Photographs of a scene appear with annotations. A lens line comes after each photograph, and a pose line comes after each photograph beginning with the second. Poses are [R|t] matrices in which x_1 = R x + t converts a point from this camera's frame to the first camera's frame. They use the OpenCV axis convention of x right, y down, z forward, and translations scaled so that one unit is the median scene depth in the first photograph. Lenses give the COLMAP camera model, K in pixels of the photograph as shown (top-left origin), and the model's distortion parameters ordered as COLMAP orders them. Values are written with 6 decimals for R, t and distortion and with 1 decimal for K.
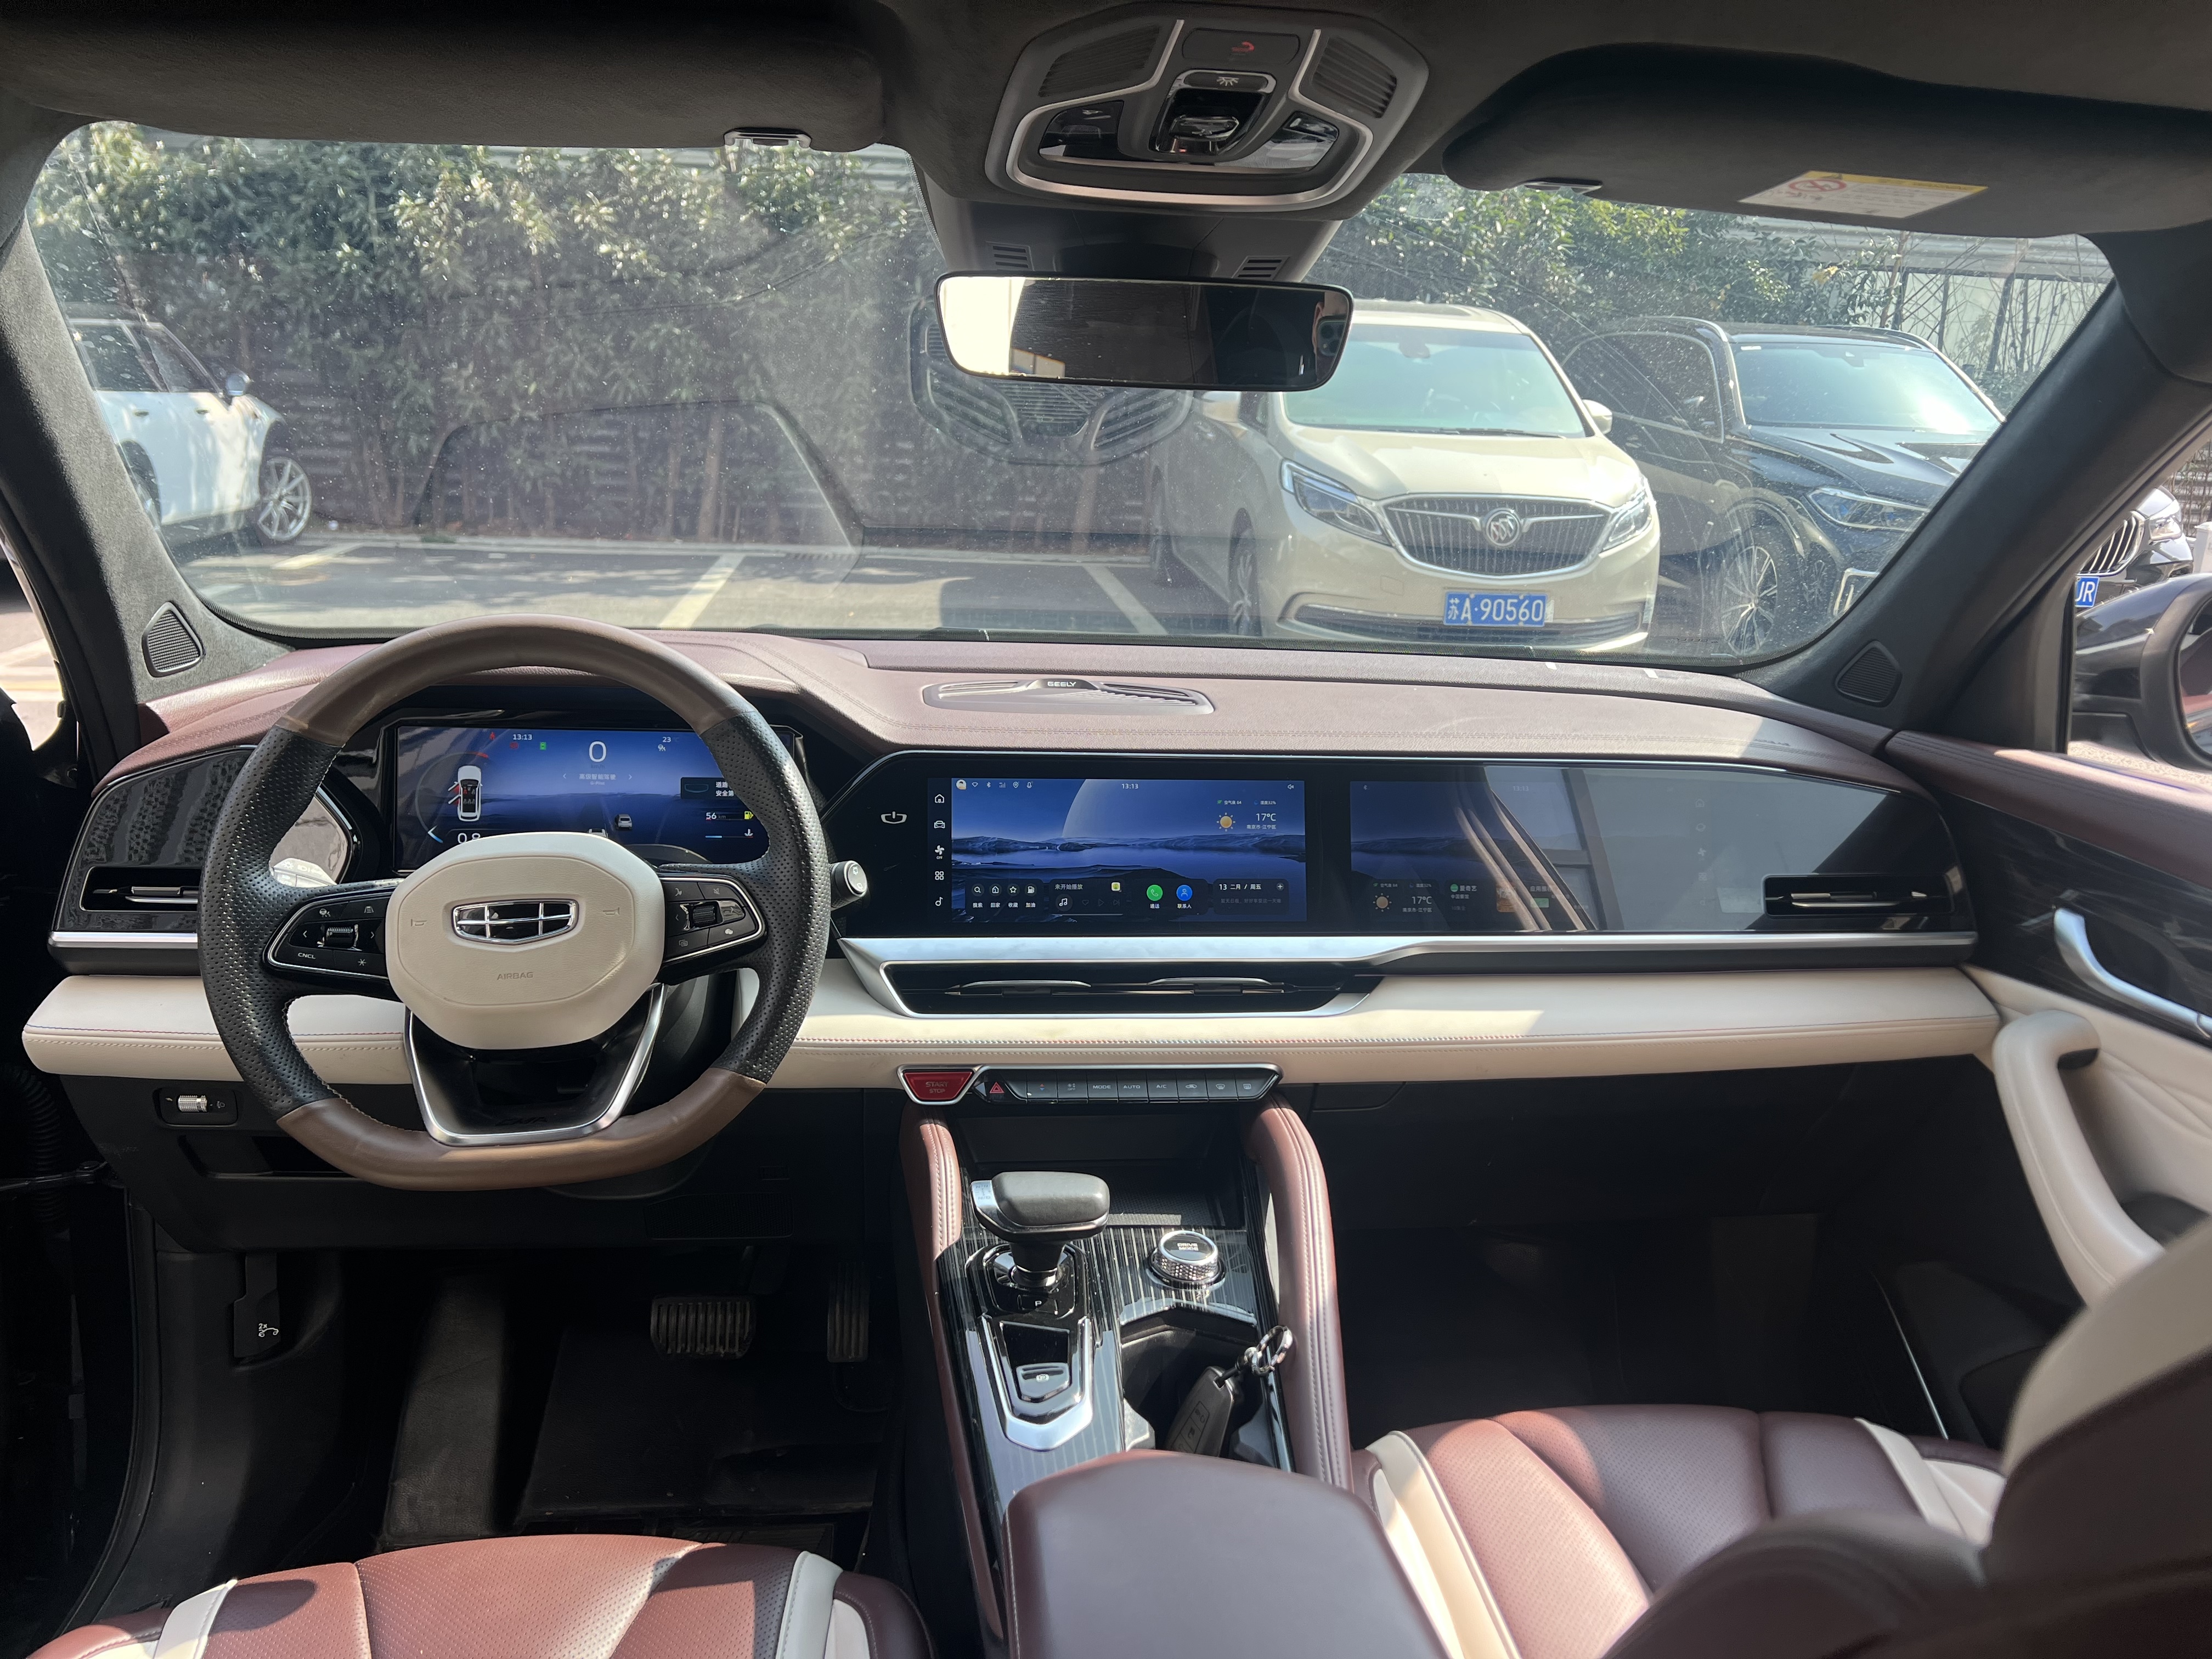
lens RADIAL K [[1655.2, 0, 1110.7], [0, 1655.2, 843.1], [0, 0, 1]] dist [-0.001028, -0.001855]
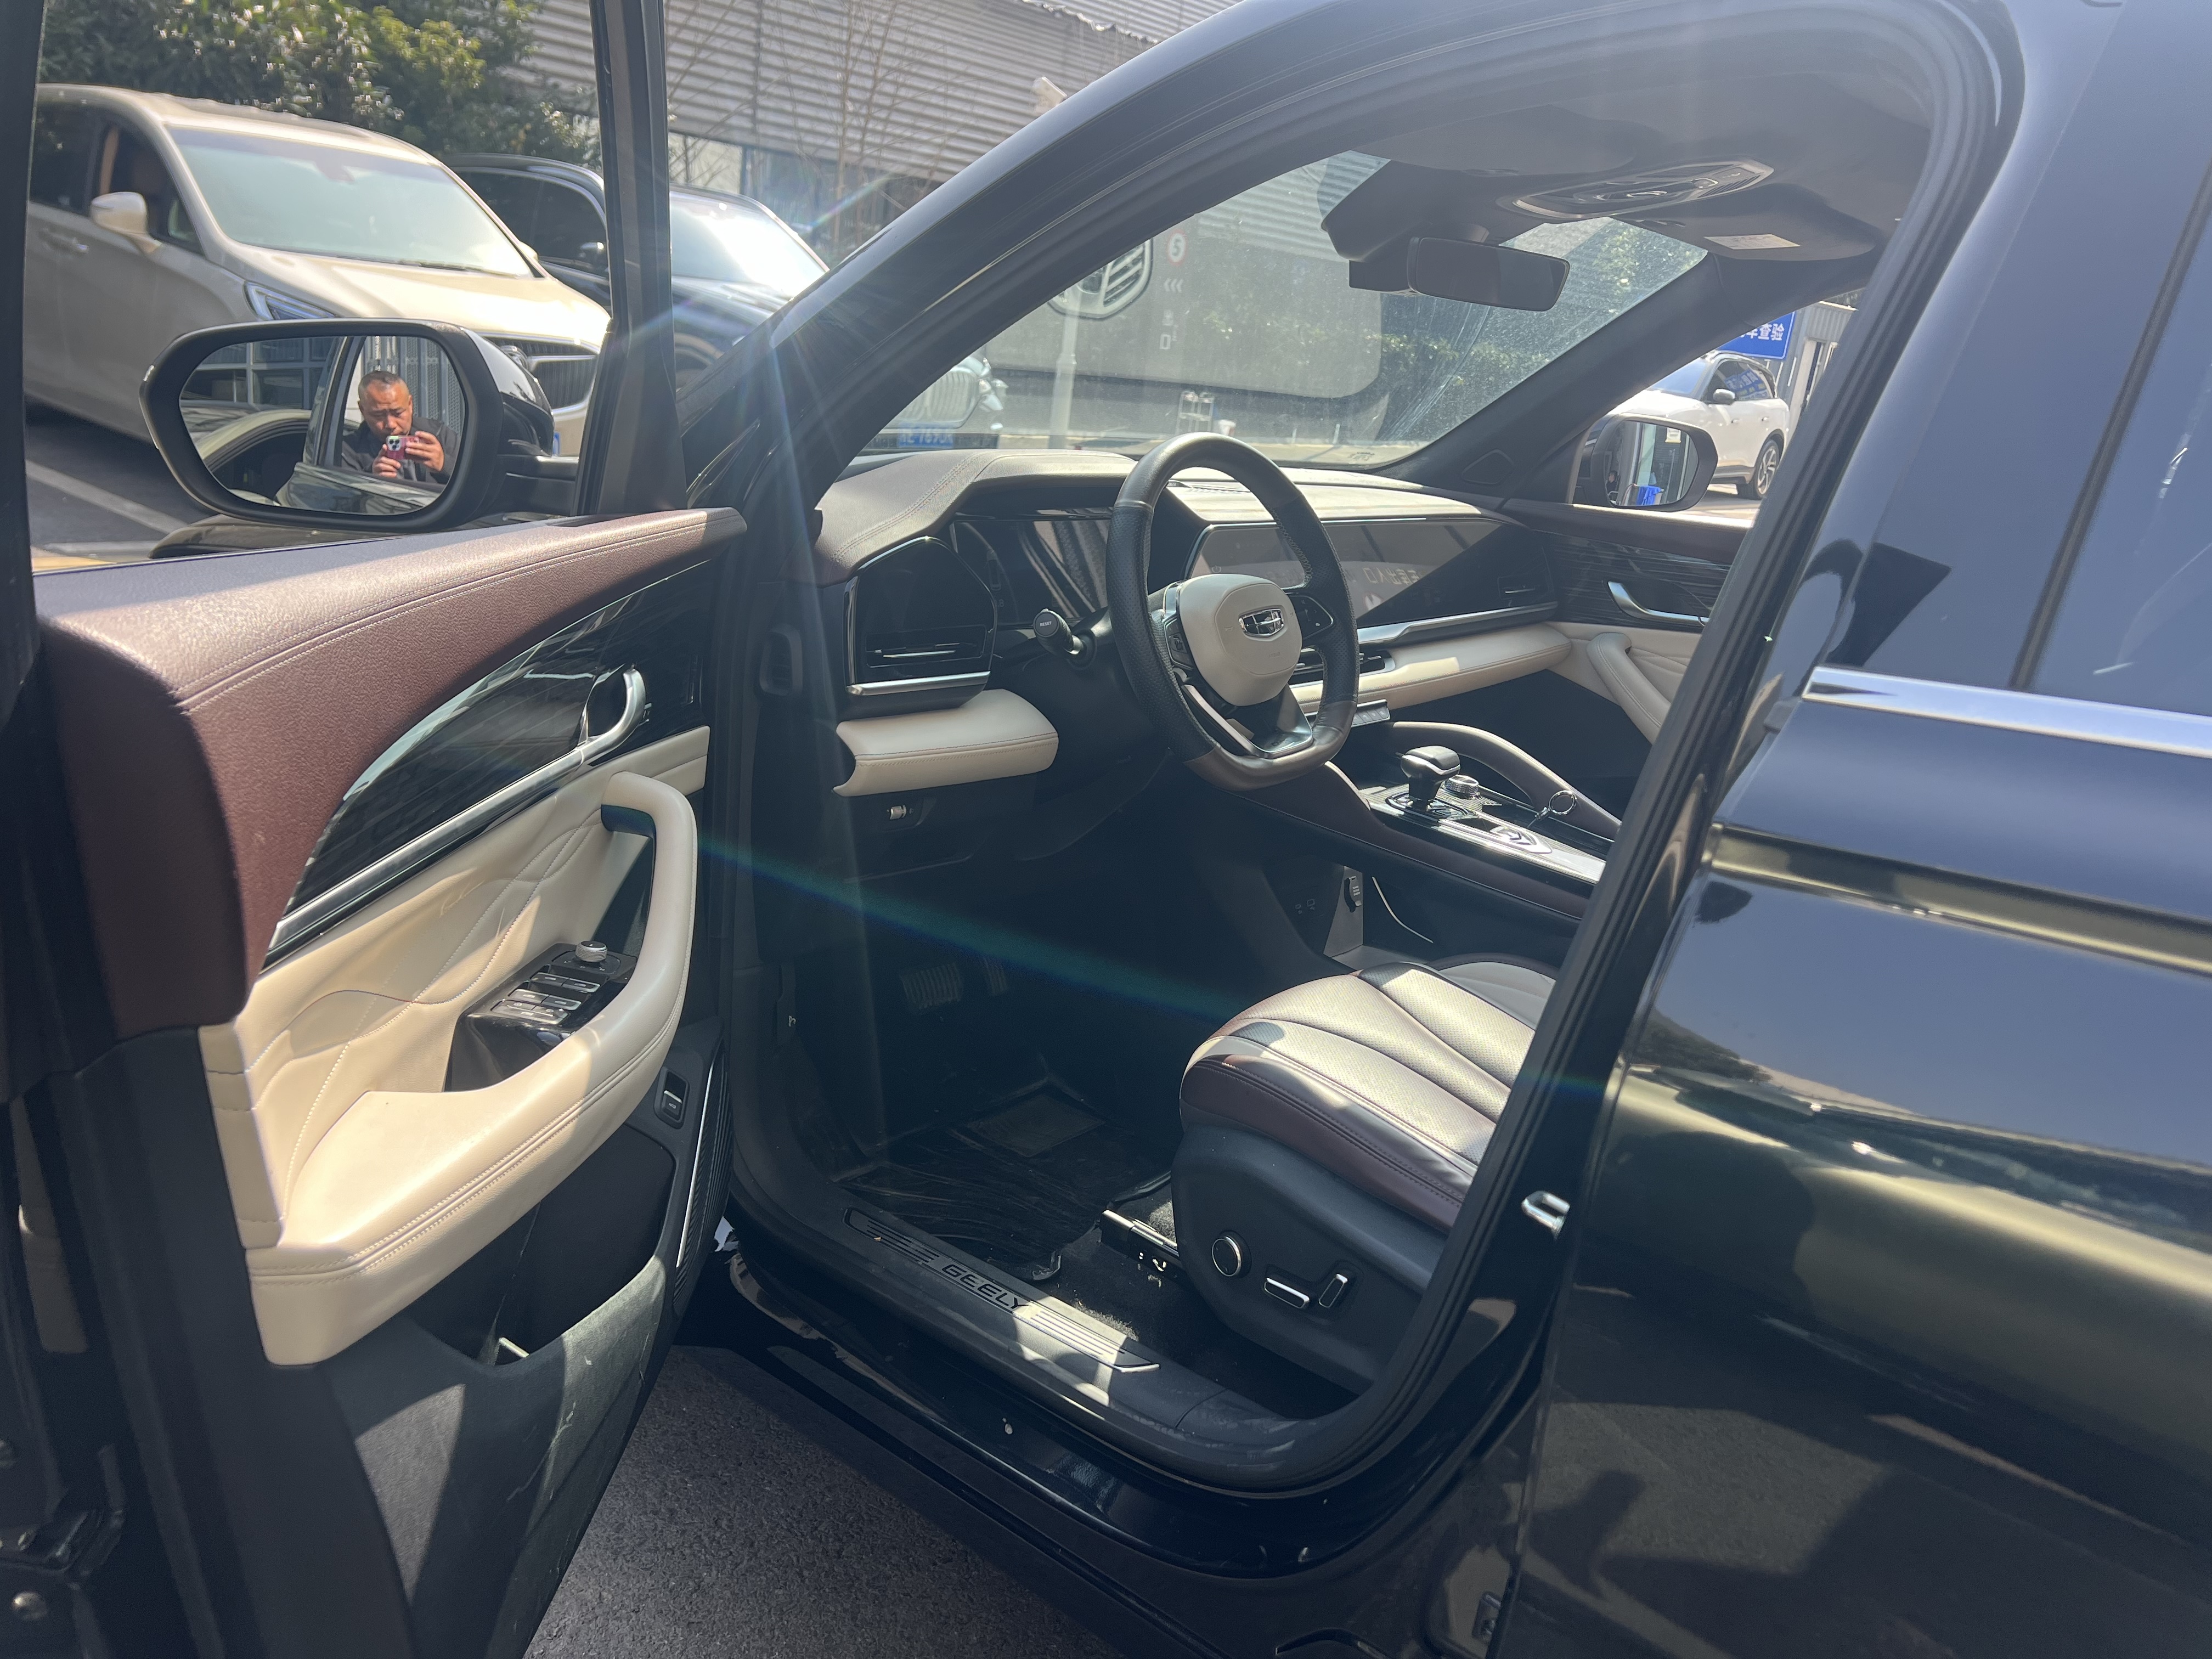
lens RADIAL K [[1655.2, 0, 1097.1], [0, 1655.2, 830.1], [0, 0, 1]] dist [-0.001028, -0.001855]
pose [[0.743923, -0.154866, 0.650073, -0.166056], [0.100675, 0.987647, 0.120076, 0.004544], [-0.660638, -0.023881, 0.750325, -0.008532]]
